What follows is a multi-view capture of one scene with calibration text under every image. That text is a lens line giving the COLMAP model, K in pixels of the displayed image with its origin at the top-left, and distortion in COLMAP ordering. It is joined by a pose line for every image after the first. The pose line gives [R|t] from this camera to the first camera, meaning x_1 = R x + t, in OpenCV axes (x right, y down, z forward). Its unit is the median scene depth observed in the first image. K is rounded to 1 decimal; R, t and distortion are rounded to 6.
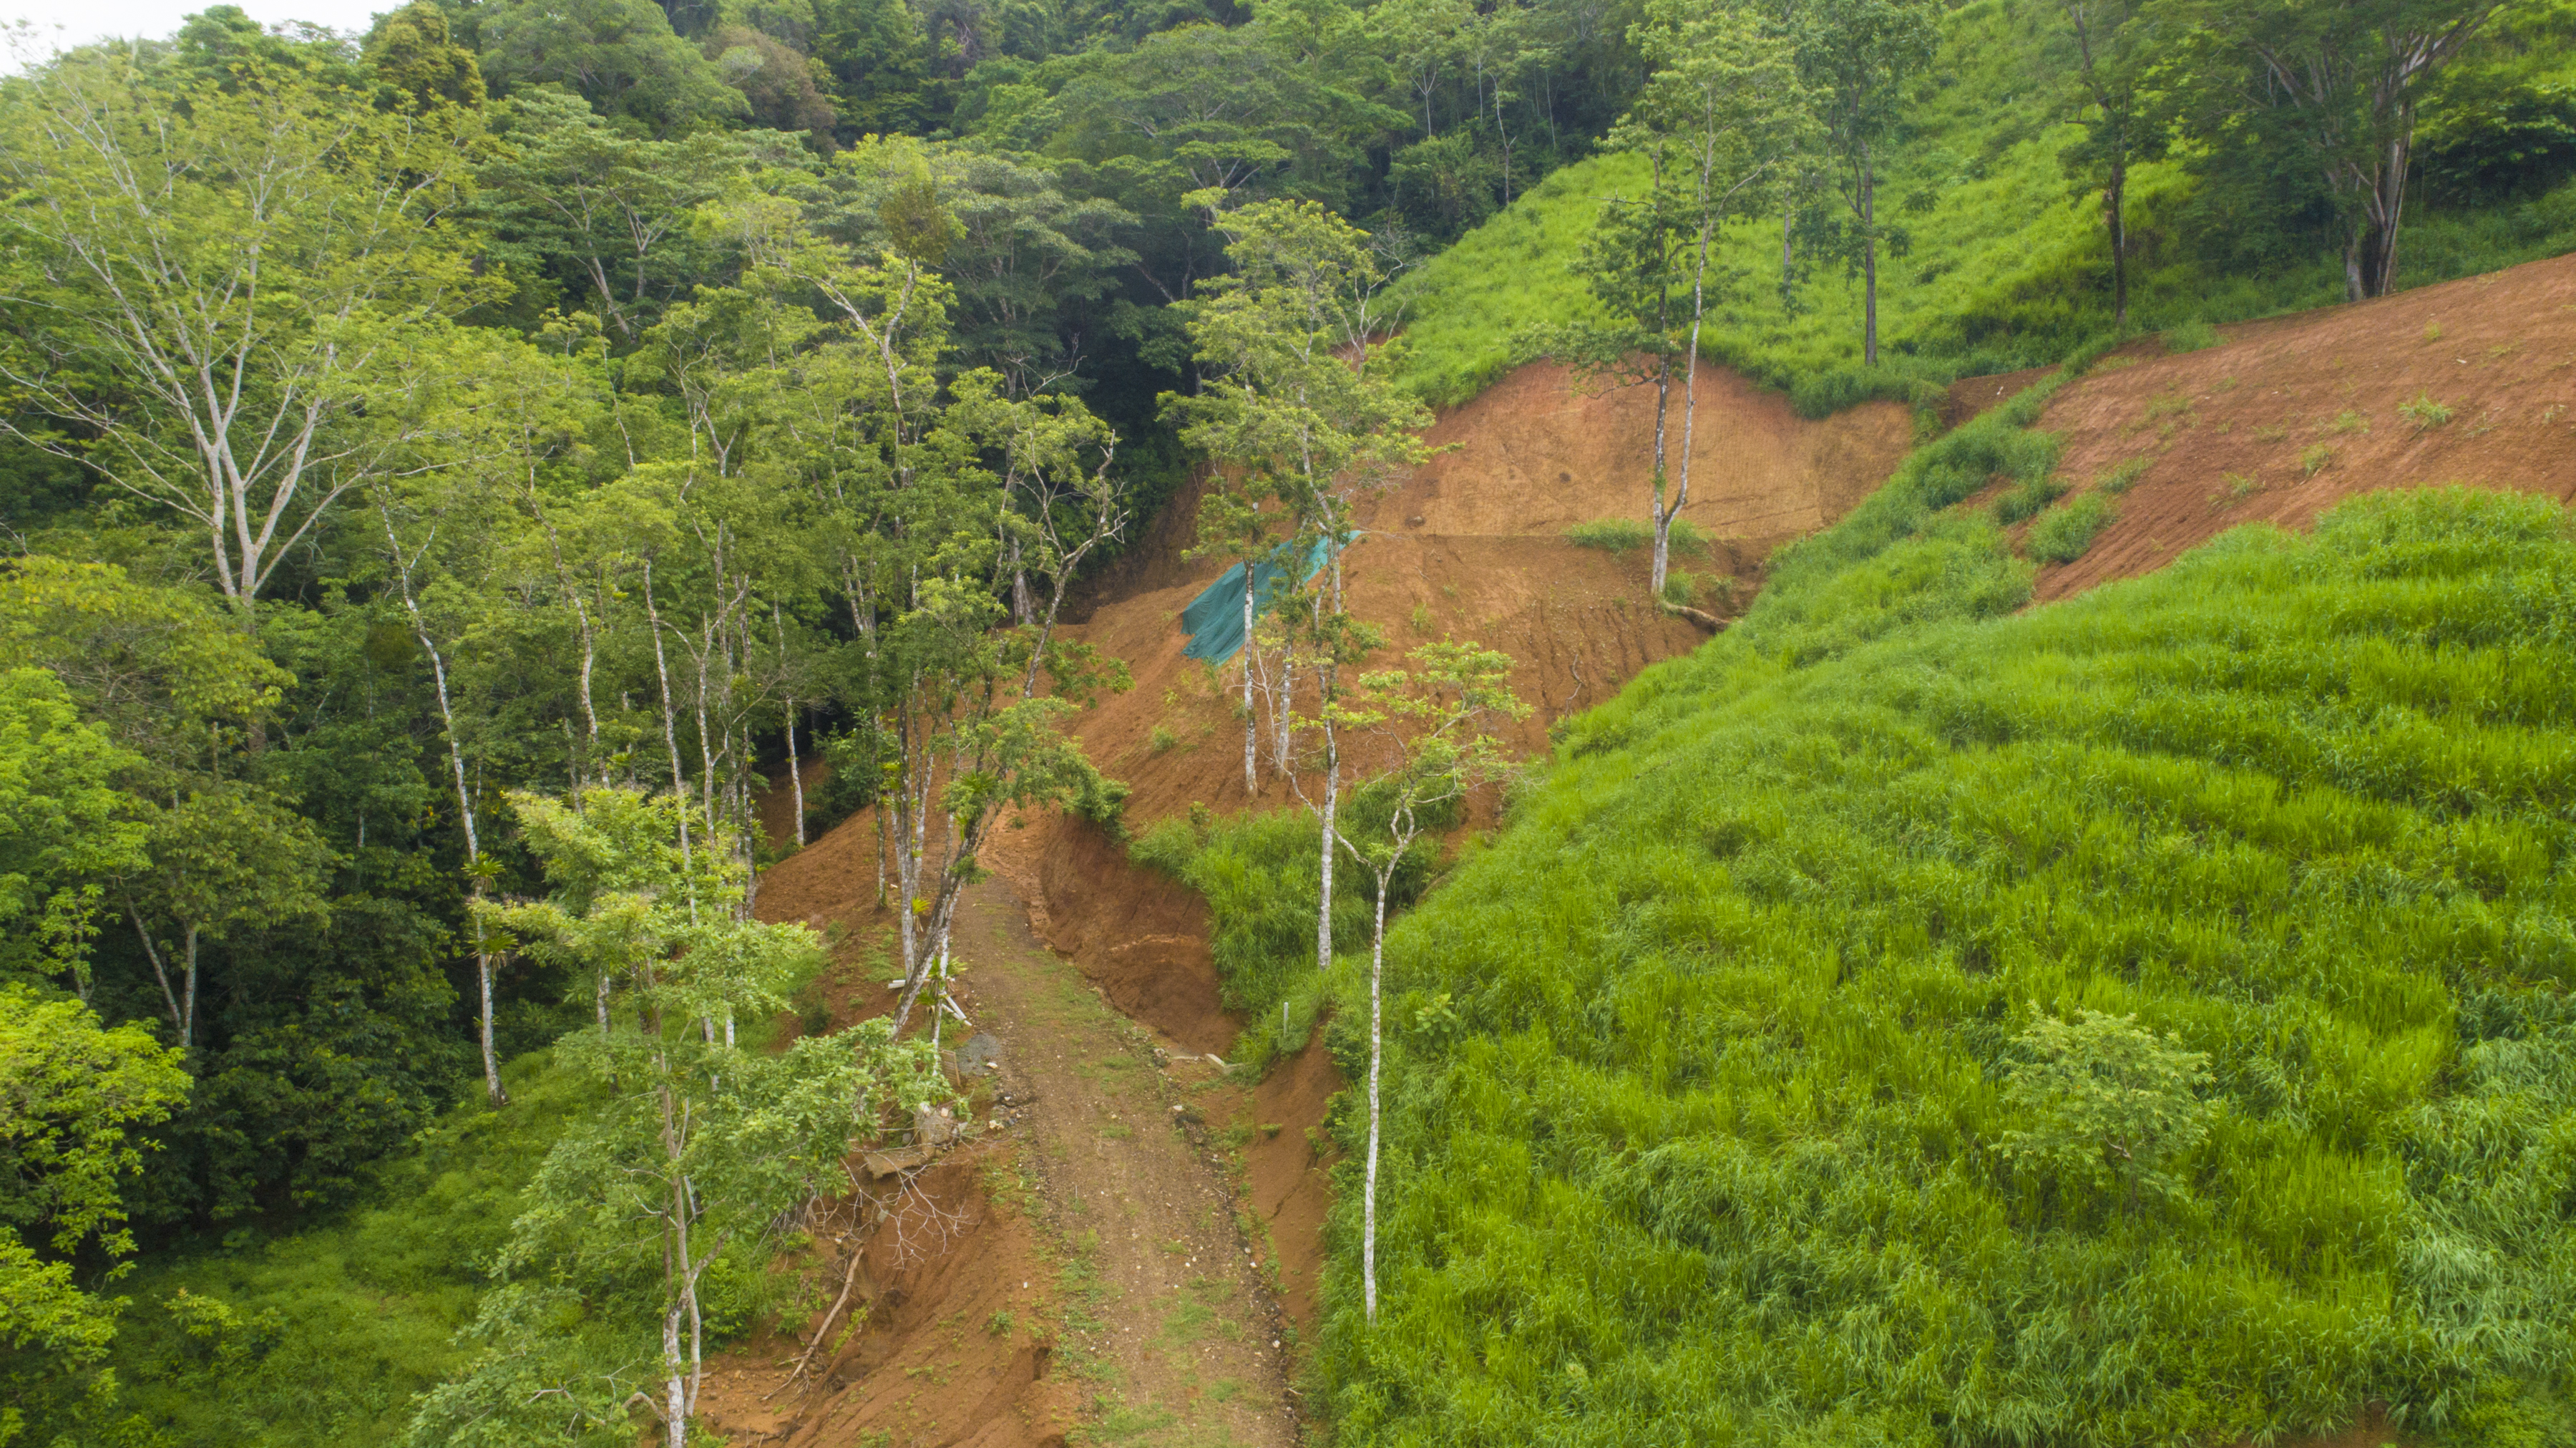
lens RADIAL K [[1738.8, 0, 1279.1], [0, 1738.8, 716.5], [0, 0, 1]] dist [-0.011984, 0.007726]
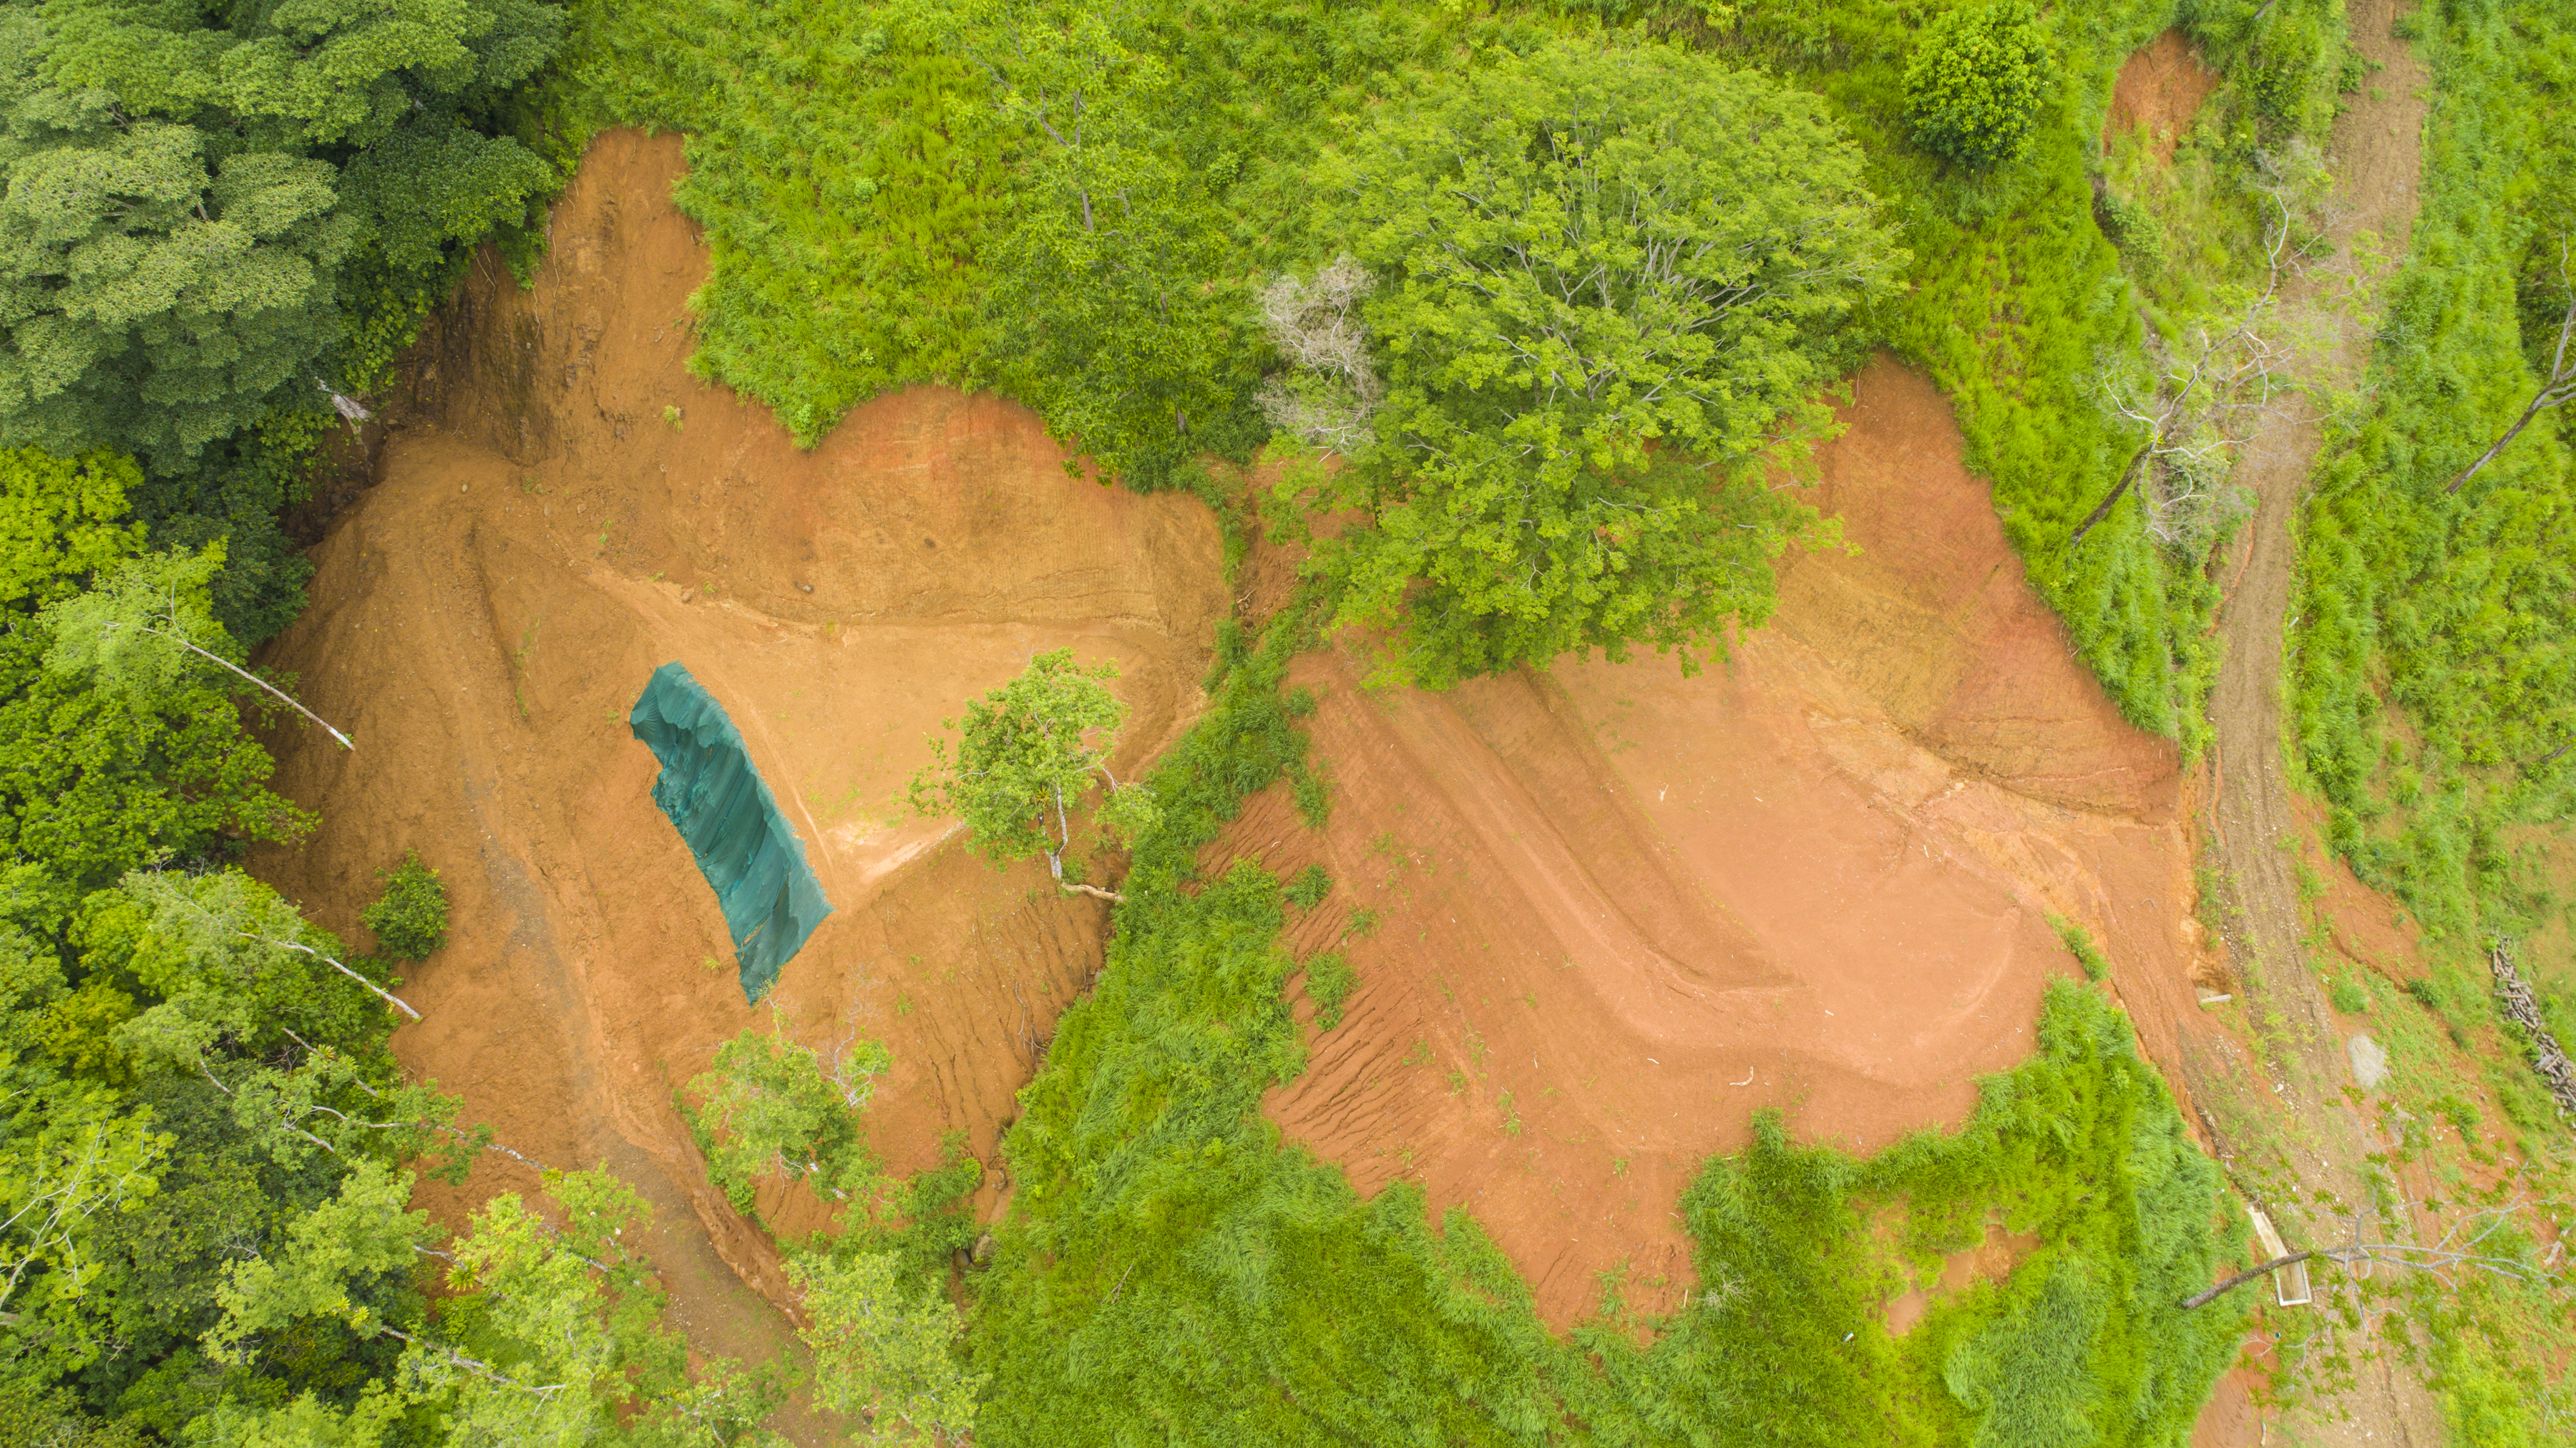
lens RADIAL K [[1738.8, 0, 1288.6], [0, 1738.8, 722.8], [0, 0, 1]] dist [-0.011984, 0.007726]
pose [[0.929877, -0.317312, 0.186126, 0.143264], [0.036709, 0.583467, 0.811307, -1.024371], [-0.366036, -0.747583, 0.554200, 0.229798]]
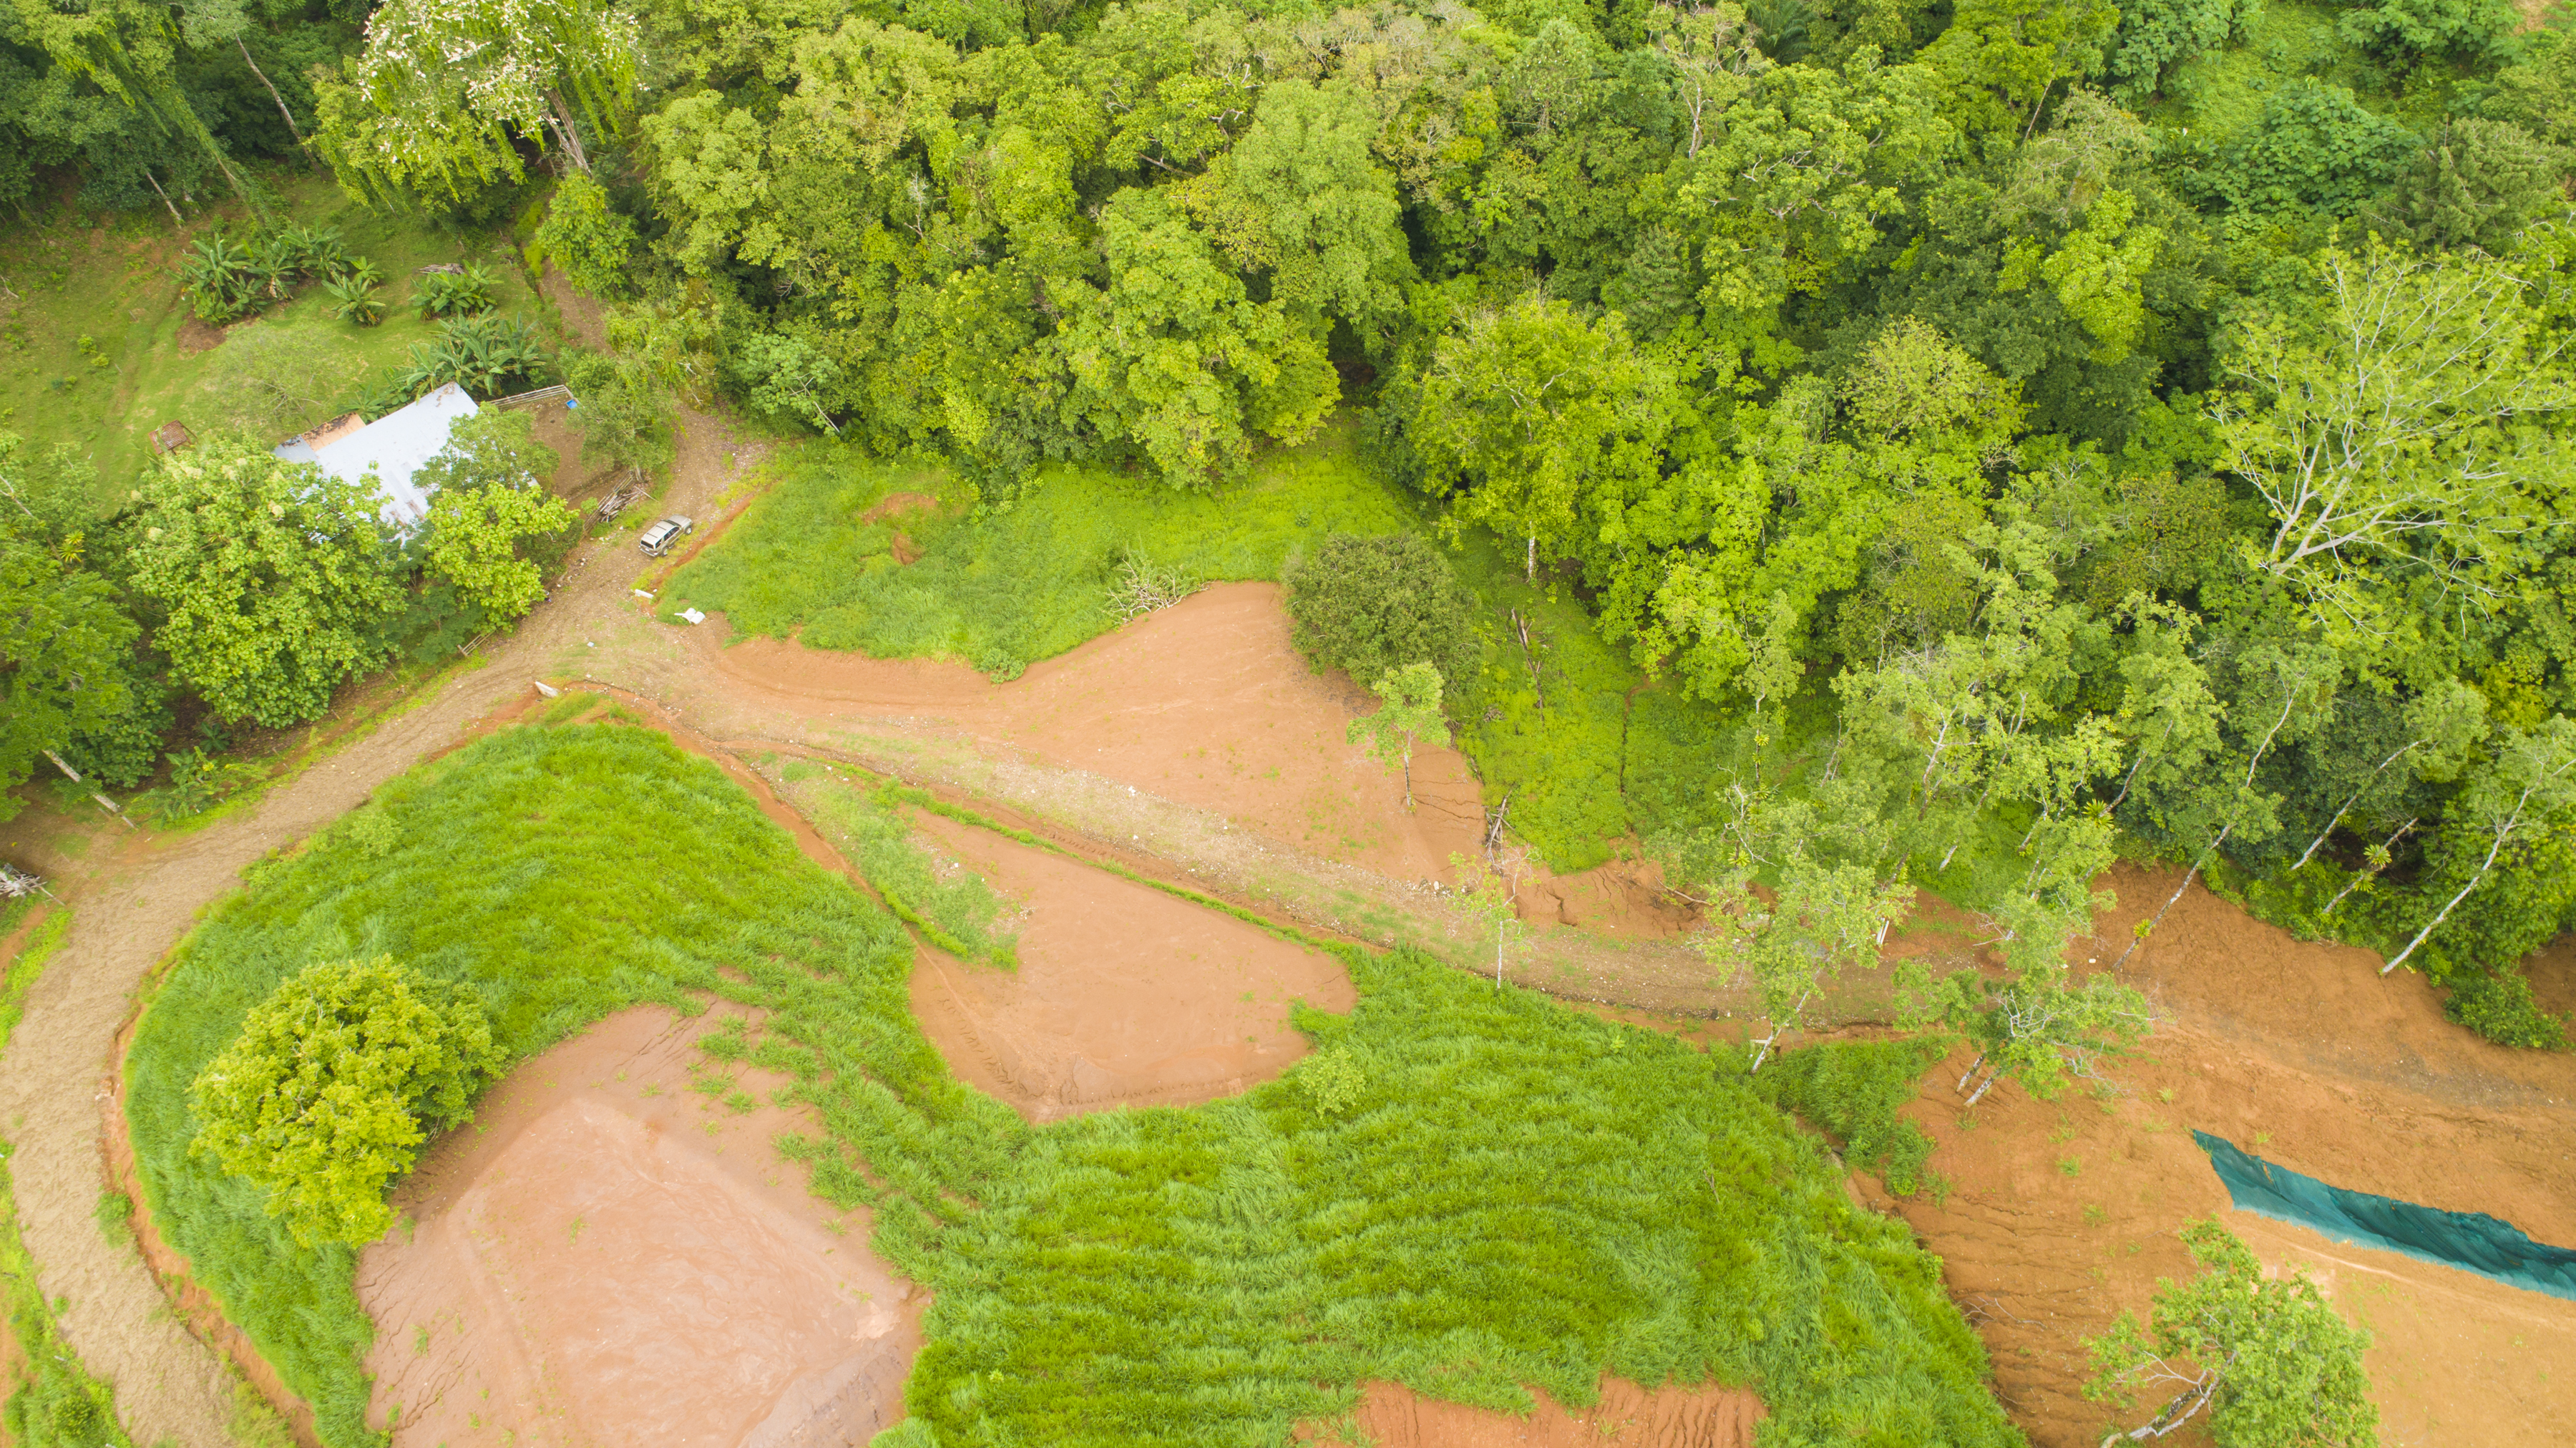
lens RADIAL K [[1738.8, 0, 1300.3], [0, 1738.8, 719.7], [0, 0, 1]] dist [-0.011984, 0.007726]
pose [[-0.454354, 0.751254, -0.478728, 0.546411], [-0.073638, 0.503888, 0.860625, -1.033686], [0.887773, 0.426281, -0.173622, 0.428626]]
